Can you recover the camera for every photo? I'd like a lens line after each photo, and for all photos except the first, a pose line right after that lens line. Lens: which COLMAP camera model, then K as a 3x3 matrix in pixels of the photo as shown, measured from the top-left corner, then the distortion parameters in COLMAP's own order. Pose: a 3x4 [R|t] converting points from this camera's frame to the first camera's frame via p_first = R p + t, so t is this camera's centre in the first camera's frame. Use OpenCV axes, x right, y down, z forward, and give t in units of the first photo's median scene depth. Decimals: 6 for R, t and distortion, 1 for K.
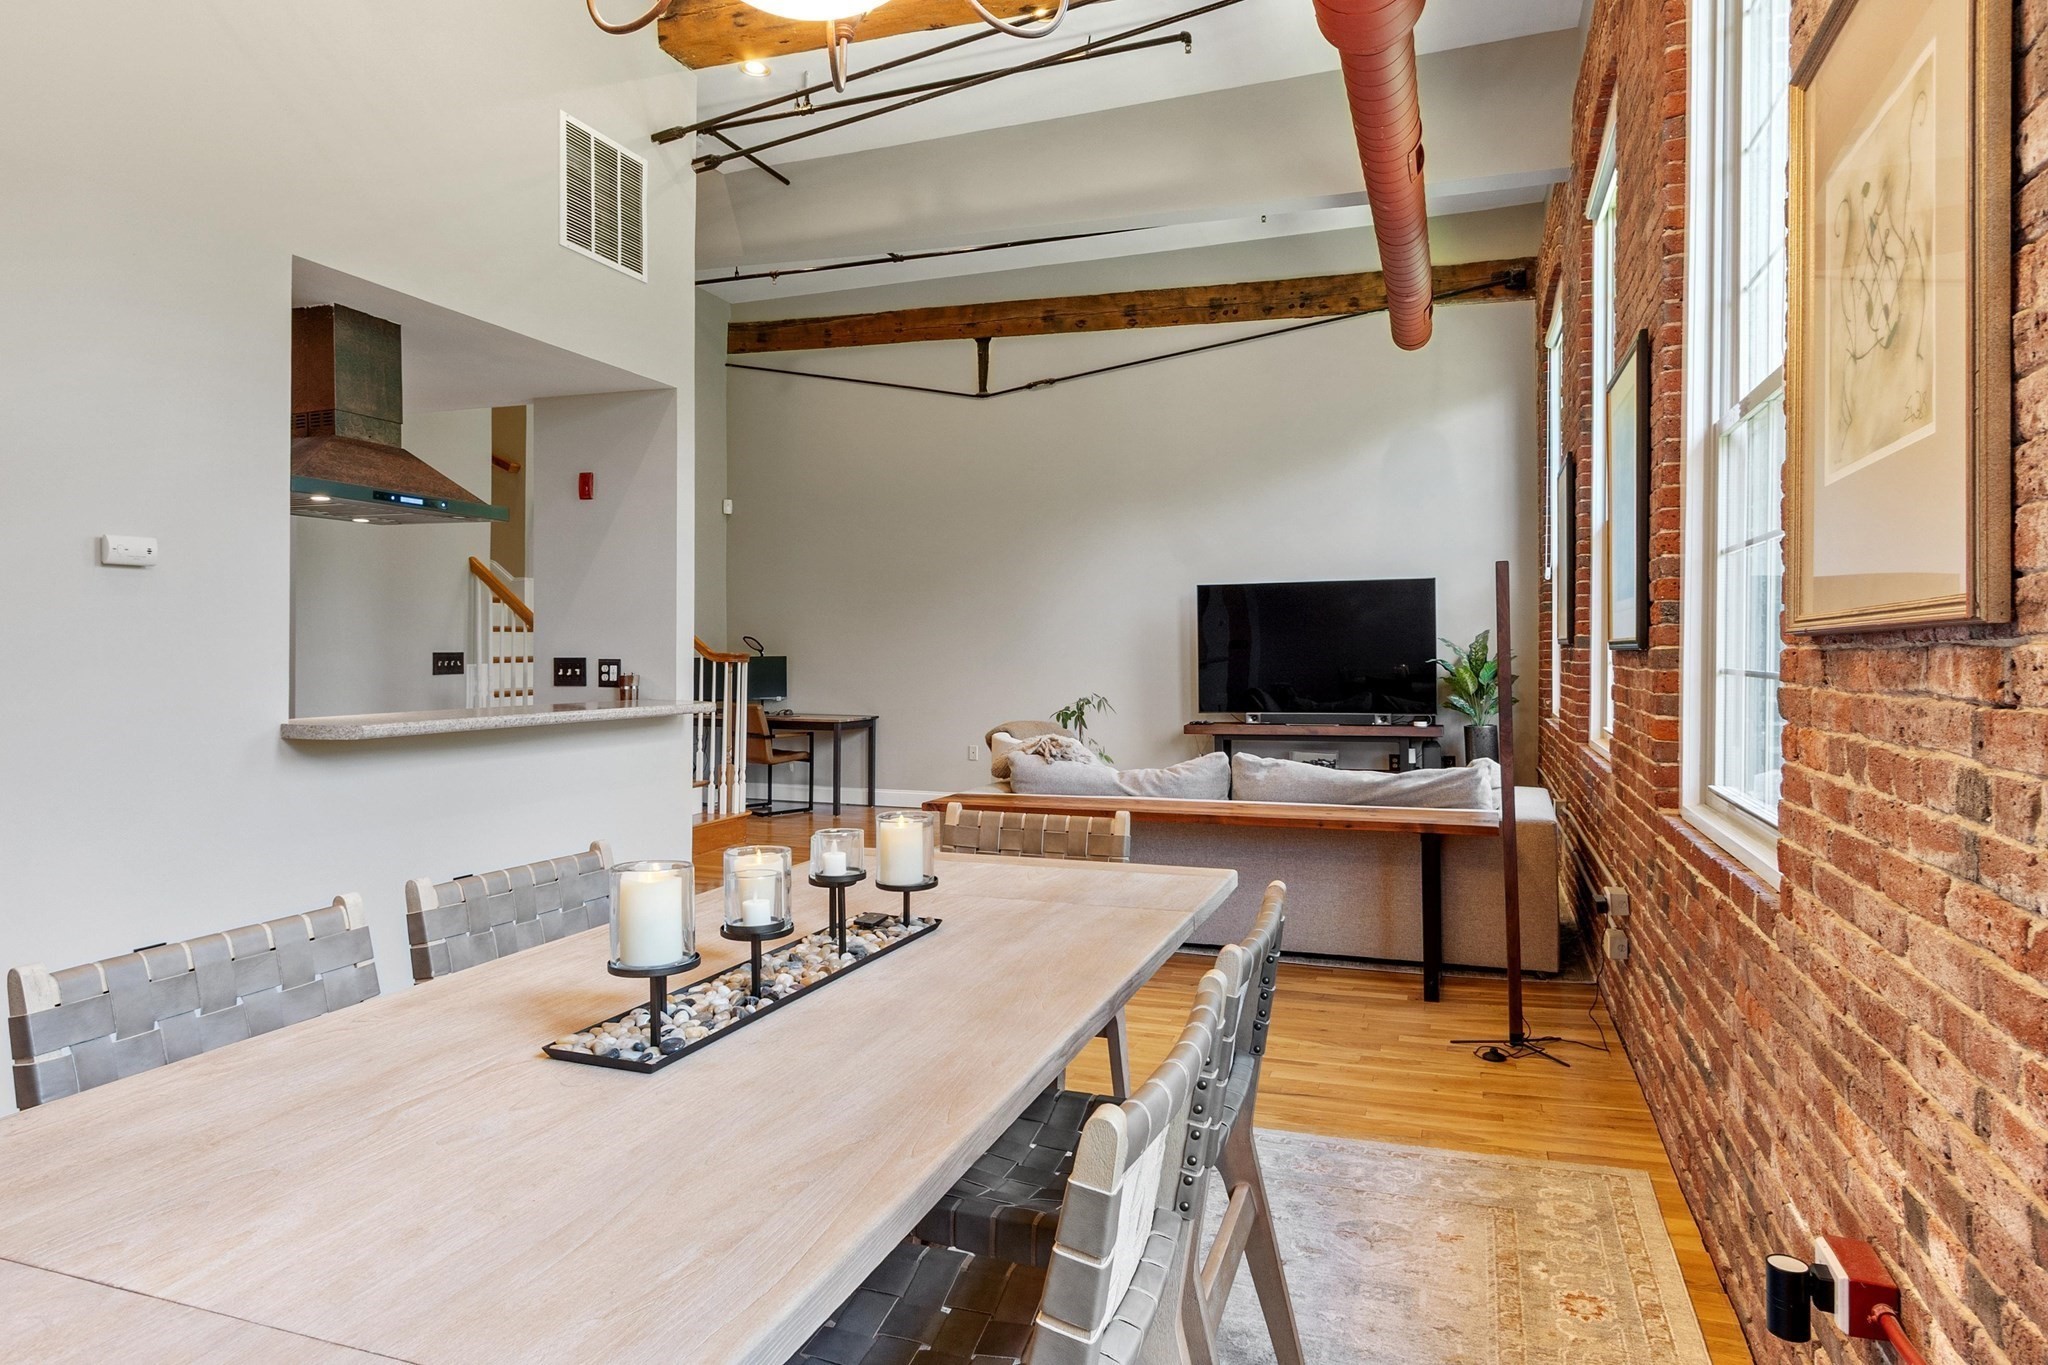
lens RADIAL K [[1192.1, 0, 1019.4], [0, 1192.1, 637.2], [0, 0, 1]] dist [0.008339, 0.000102]
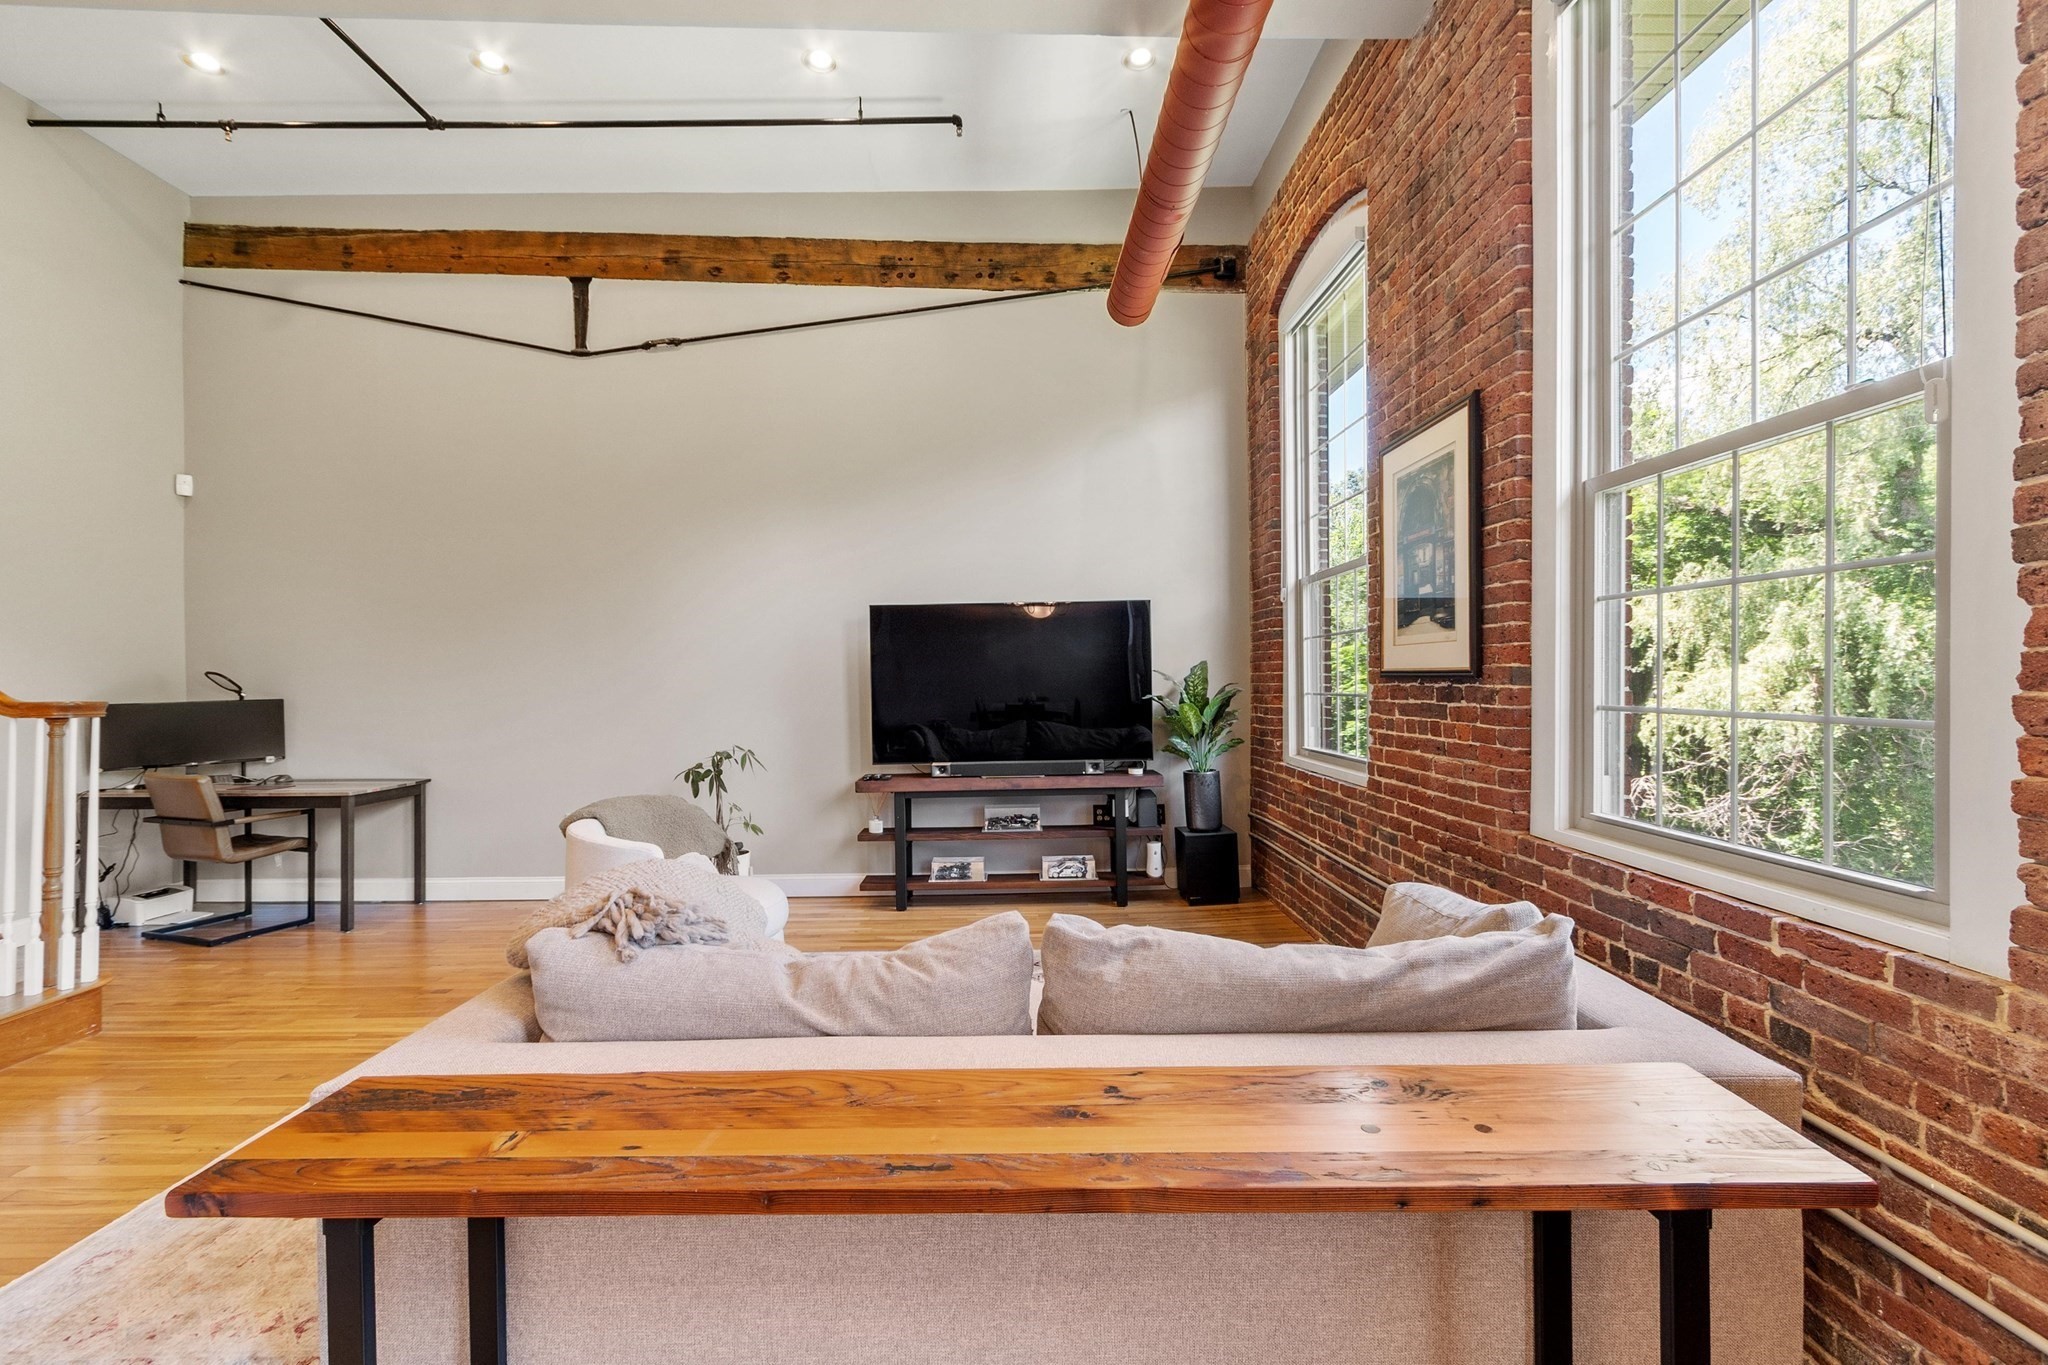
lens RADIAL K [[899.7, 0, 1014.7], [0, 899.7, 682.0], [0, 0, 1]] dist [0.002057, -0.000249]
pose [[0.935719, -0.007912, 0.352658, 0.025861], [0.003179, 0.999897, 0.013999, -0.000271], [-0.352733, -0.011979, 0.935647, 0.389107]]
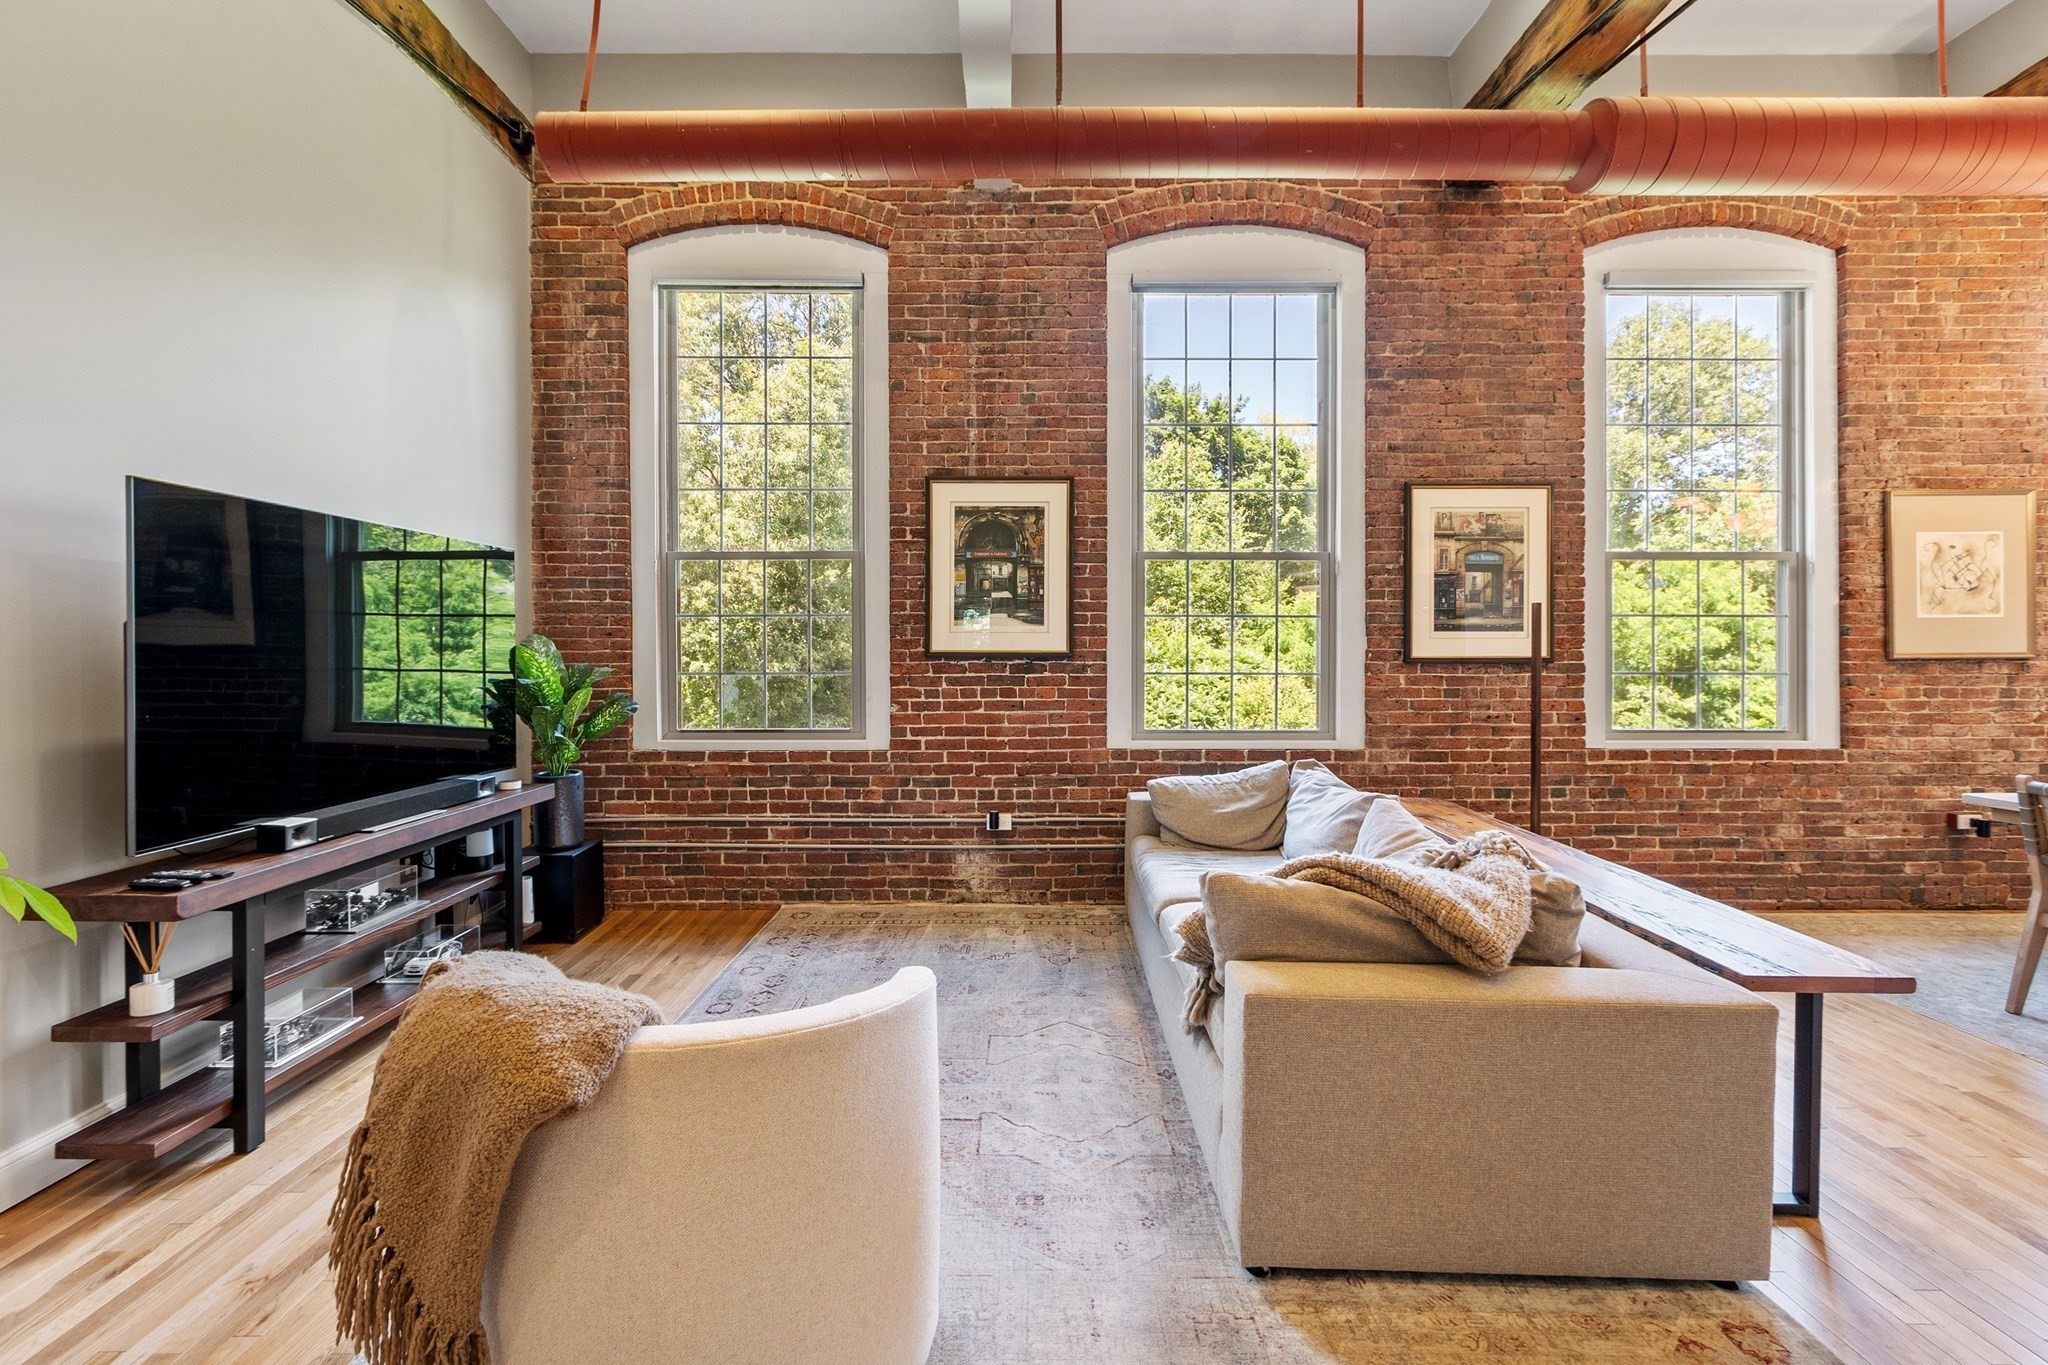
lens RADIAL K [[899.7, 0, 1020.9], [0, 899.7, 664.5], [0, 0, 1]] dist [0.002057, -0.000249]
pose [[-0.345935, -0.004853, 0.938246, -0.172525], [-0.010461, 0.999944, 0.001315, 0.006860], [-0.938200, -0.009360, -0.345966, 0.829231]]
